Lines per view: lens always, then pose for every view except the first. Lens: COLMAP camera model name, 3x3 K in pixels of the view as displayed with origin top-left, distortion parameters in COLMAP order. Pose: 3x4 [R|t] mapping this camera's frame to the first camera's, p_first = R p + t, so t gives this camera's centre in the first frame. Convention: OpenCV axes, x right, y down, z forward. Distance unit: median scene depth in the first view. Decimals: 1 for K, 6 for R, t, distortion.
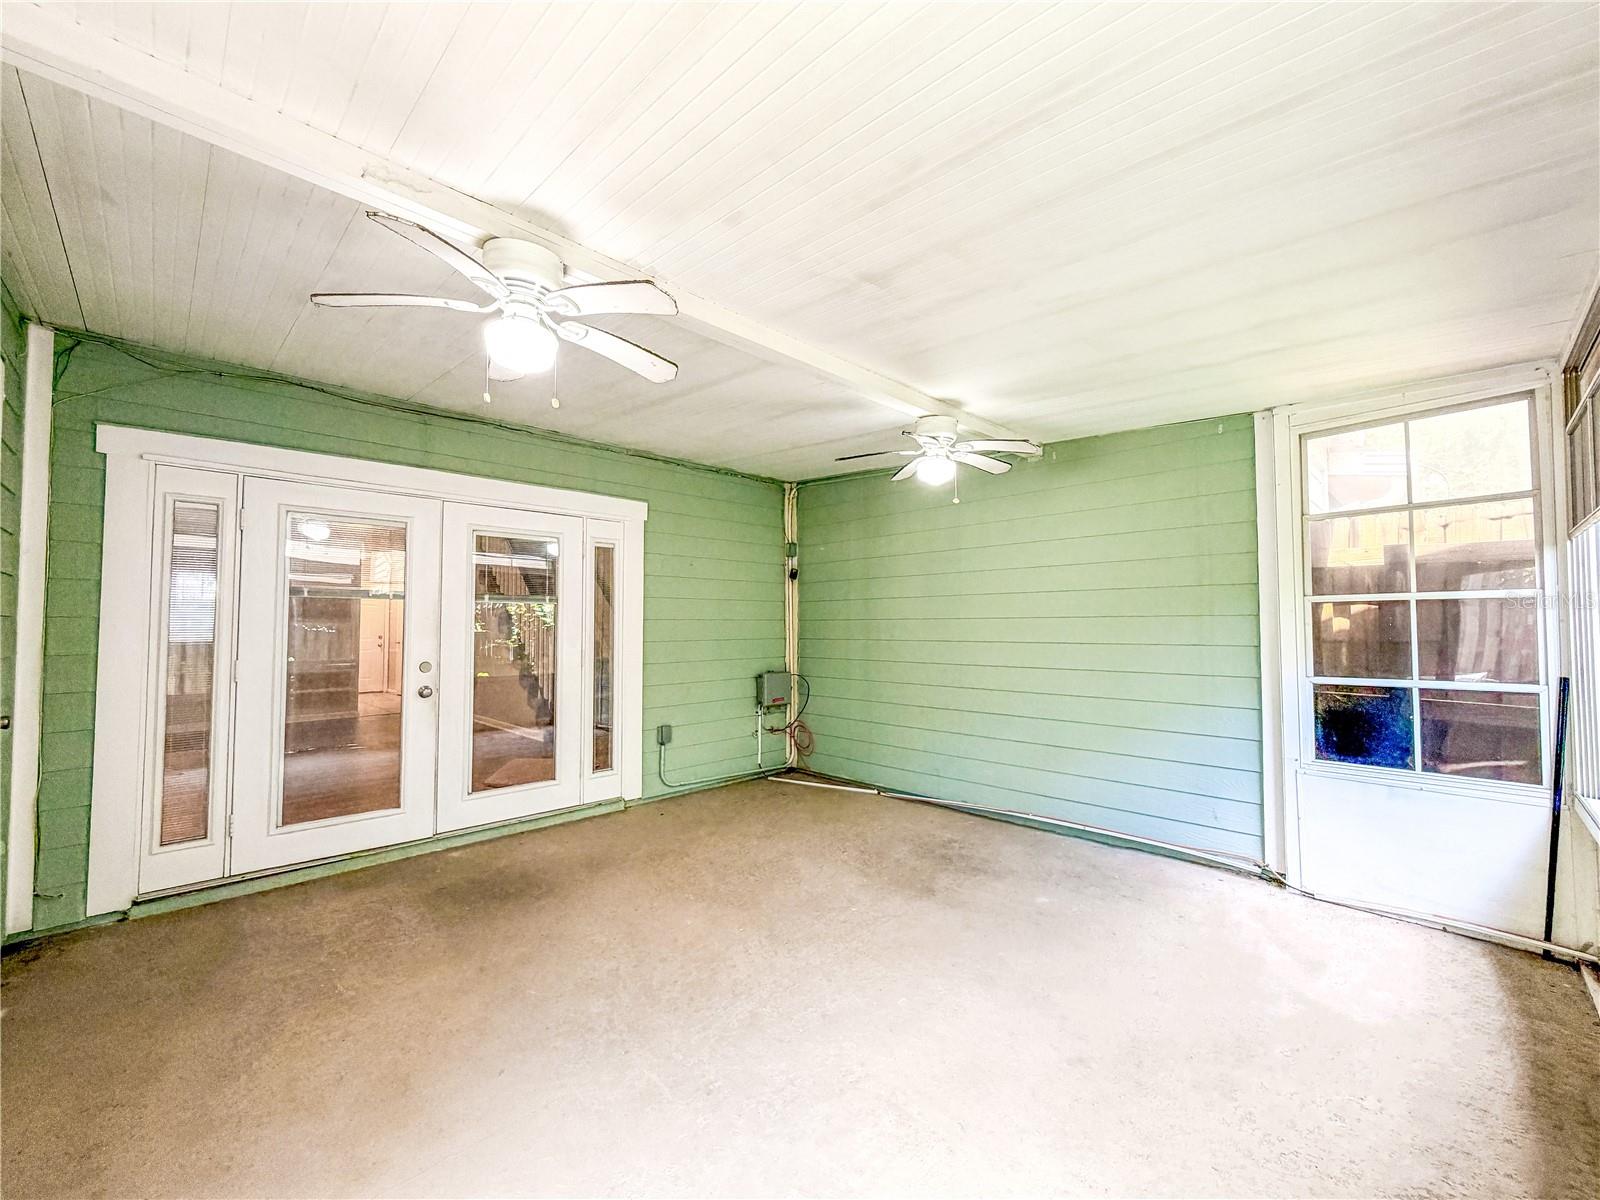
lens RADIAL K [[650.2, 0, 810.5], [0, 650.2, 602.3], [0, 0, 1]] dist [-0.000926, -0.000291]
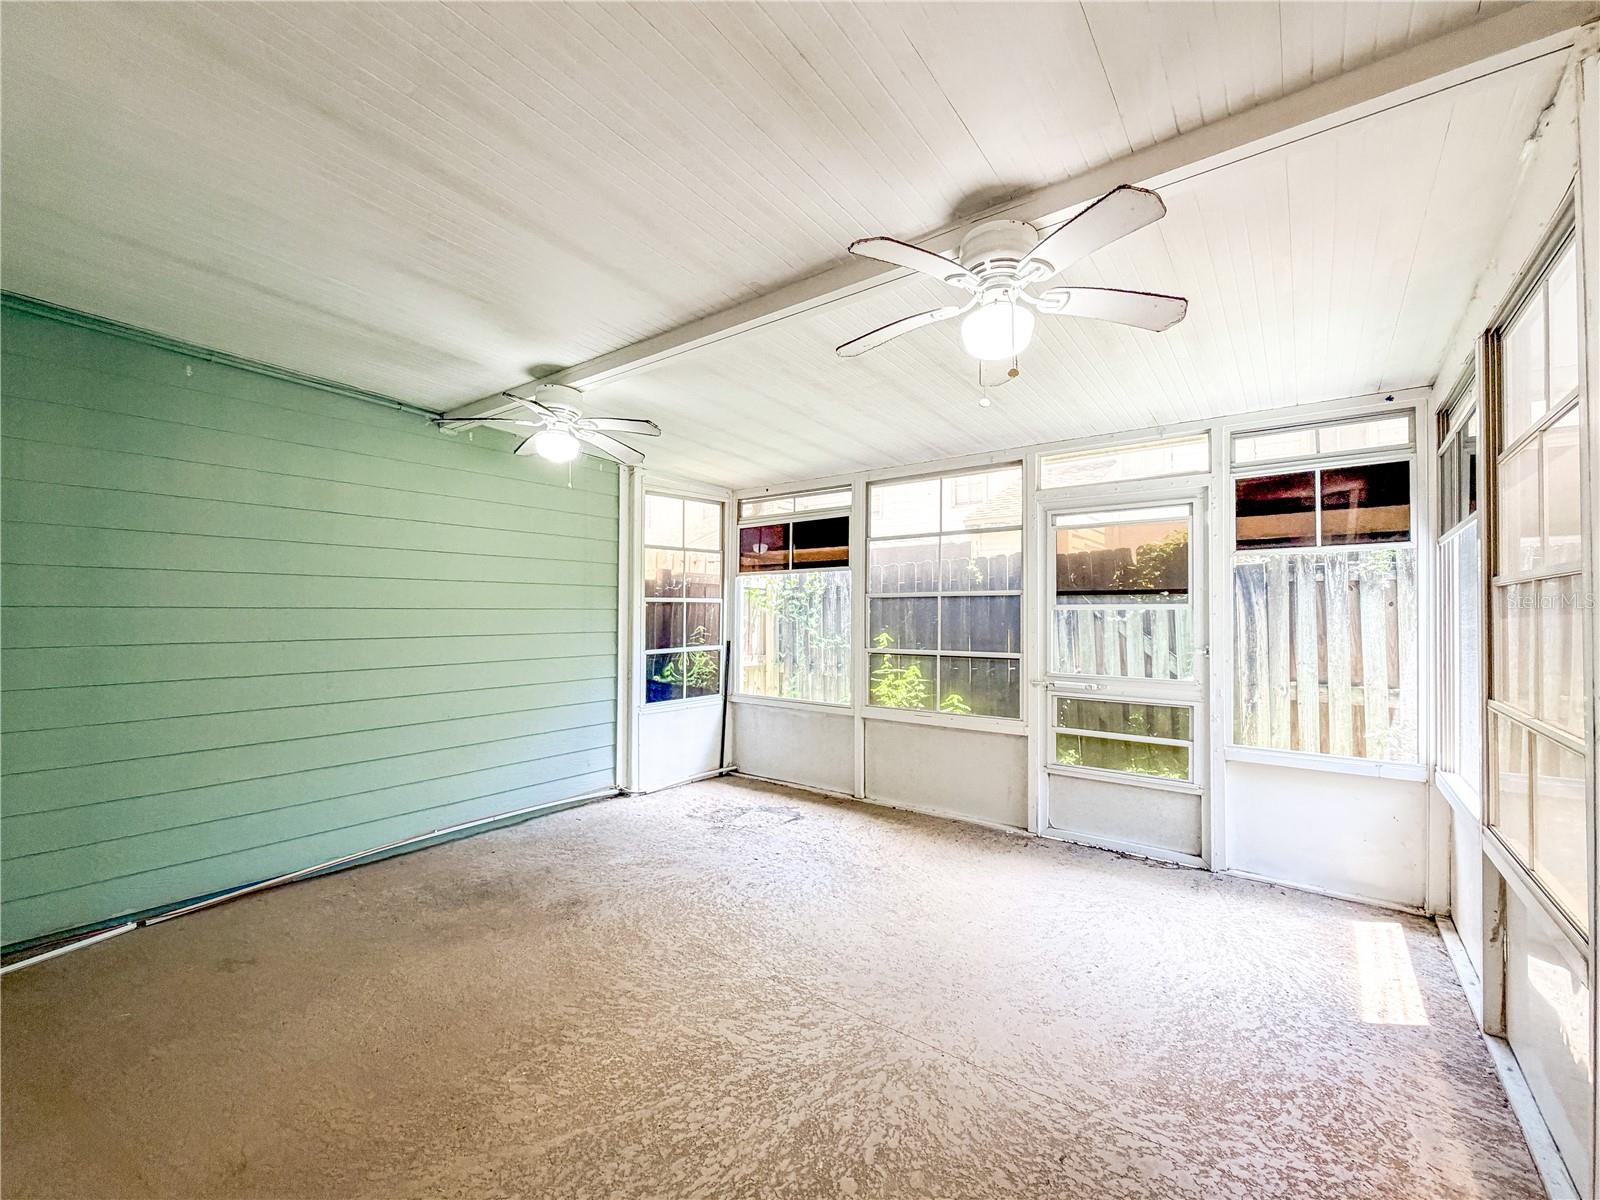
lens RADIAL K [[650.2, 0, 810.5], [0, 650.2, 602.3], [0, 0, 1]] dist [-0.000926, -0.000291]
pose [[-0.127059, 0.022541, 0.991639, -0.765741], [-0.031404, 0.999149, -0.026736, 0.028782], [-0.991398, -0.034538, -0.126243, 0.774276]]
